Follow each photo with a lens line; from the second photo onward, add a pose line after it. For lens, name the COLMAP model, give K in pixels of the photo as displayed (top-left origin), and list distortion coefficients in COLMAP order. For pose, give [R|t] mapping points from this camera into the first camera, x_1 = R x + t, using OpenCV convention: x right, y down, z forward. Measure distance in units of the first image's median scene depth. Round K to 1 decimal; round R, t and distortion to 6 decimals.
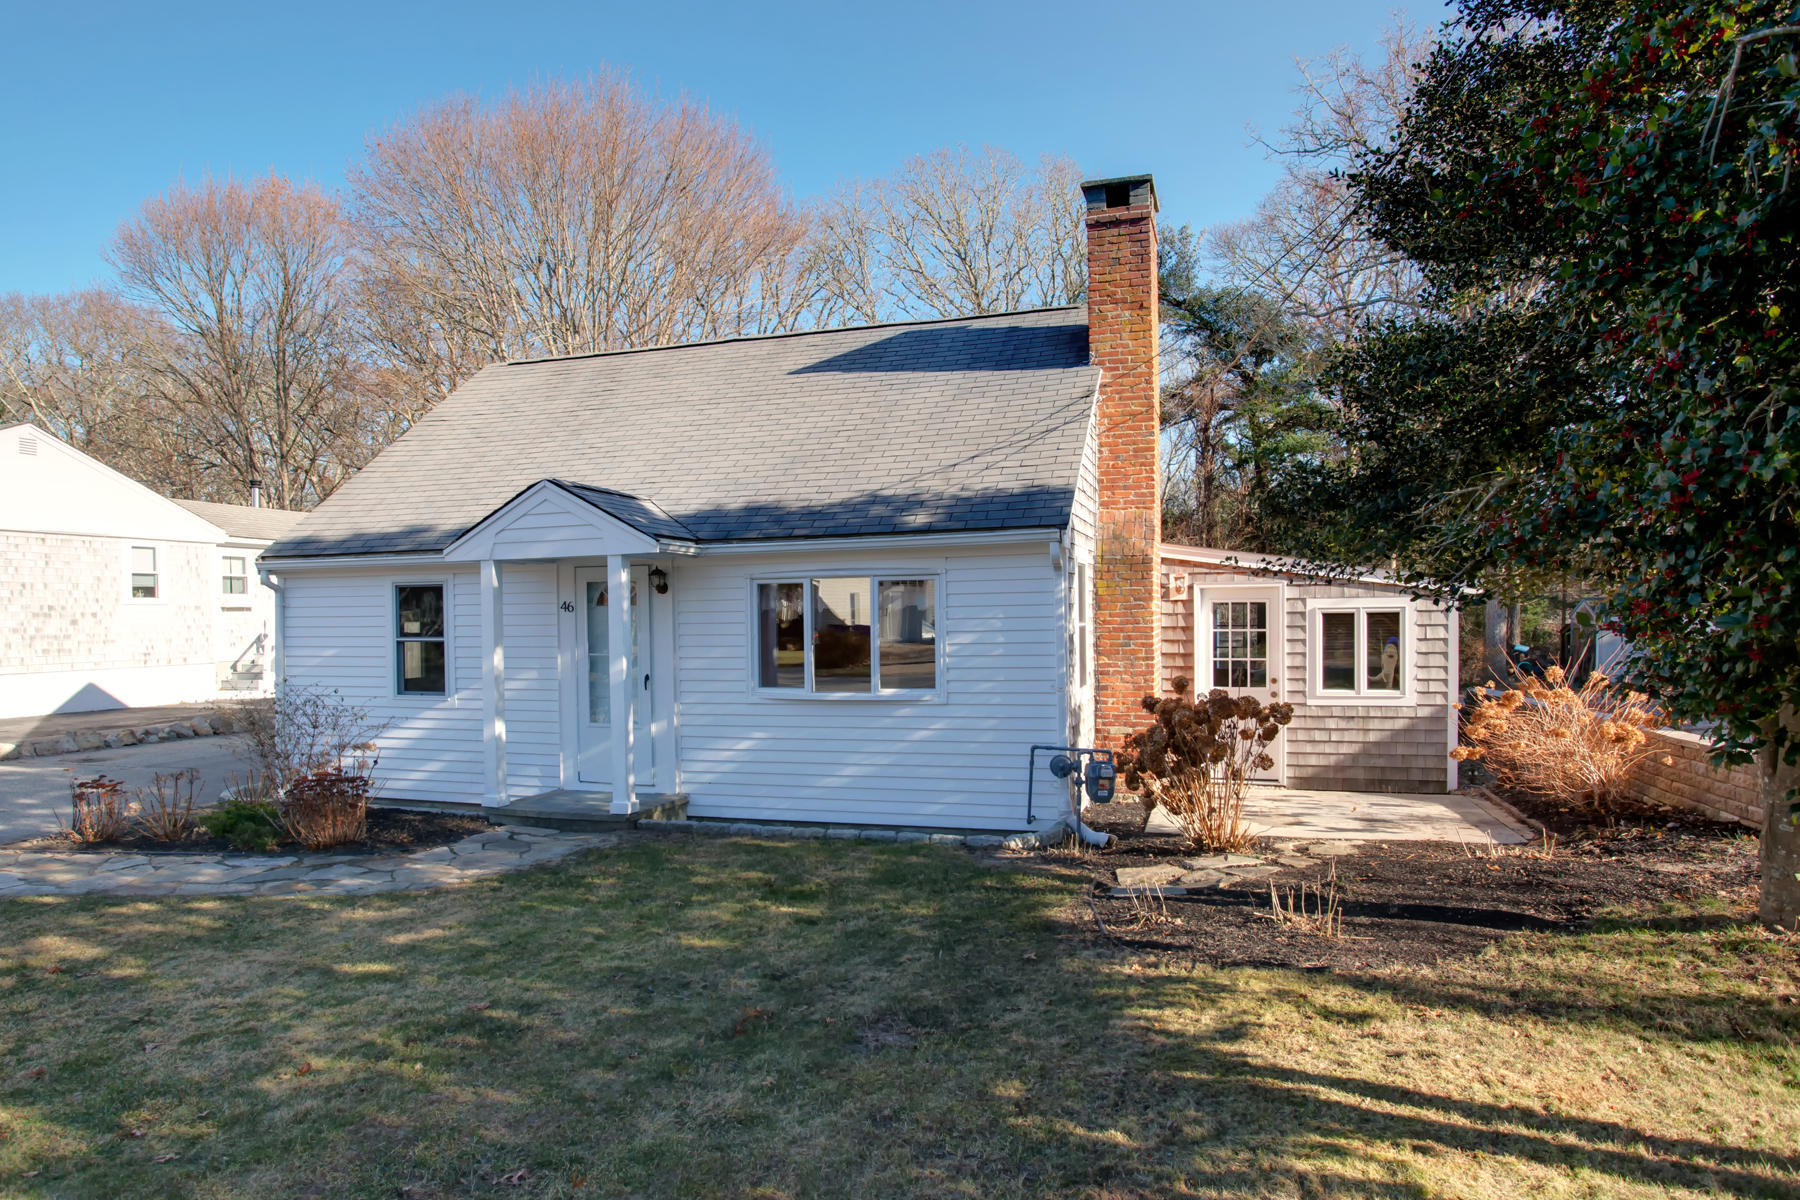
lens RADIAL K [[1079.1, 0, 896.7], [0, 1079.1, 604.5], [0, 0, 1]] dist [-0.035524, 0.005454]
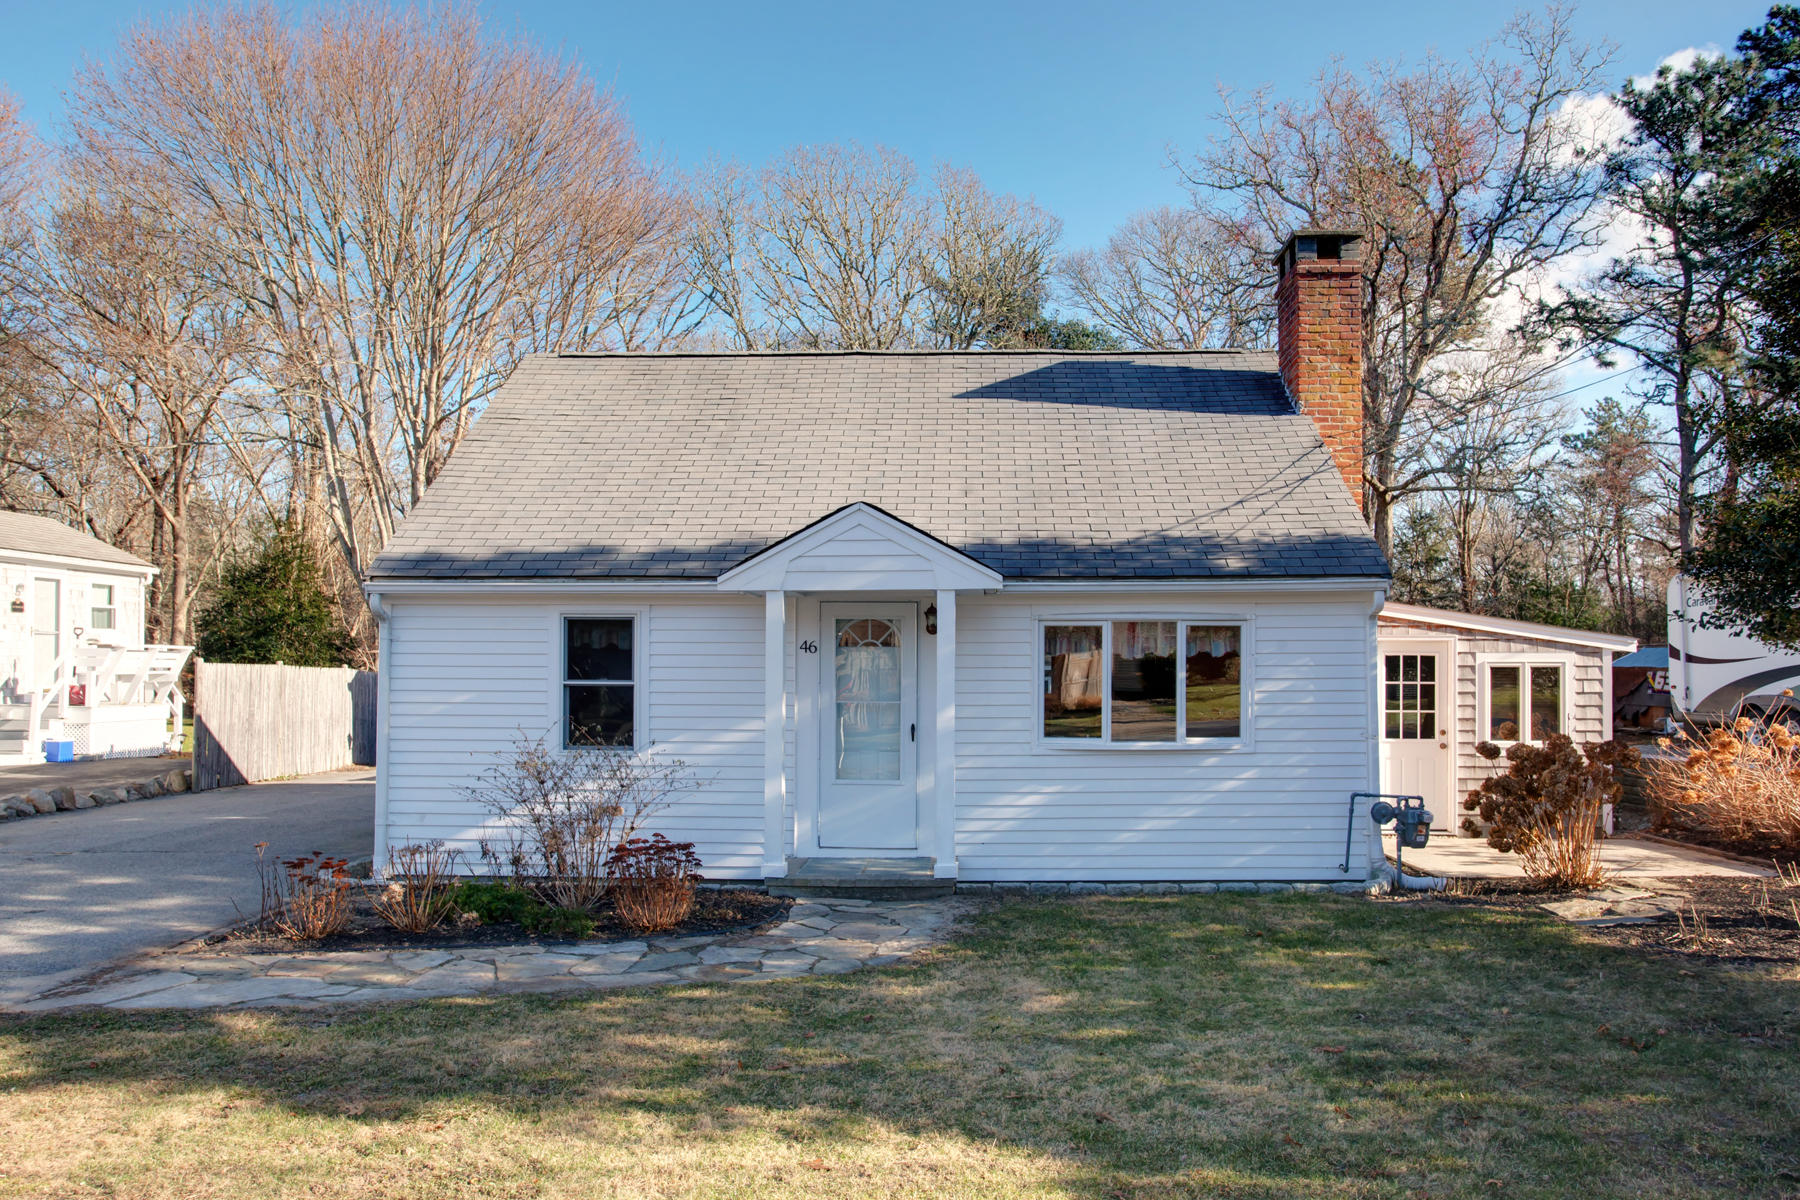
lens RADIAL K [[1241.8, 0, 906.4], [0, 1241.8, 627.6], [0, 0, 1]] dist [-0.018410, 0.000319]
pose [[0.959573, 0.023334, 0.280491, -0.498781], [-0.015914, 0.999461, -0.028702, 0.013680], [-0.281010, 0.023078, 0.959427, 0.008372]]
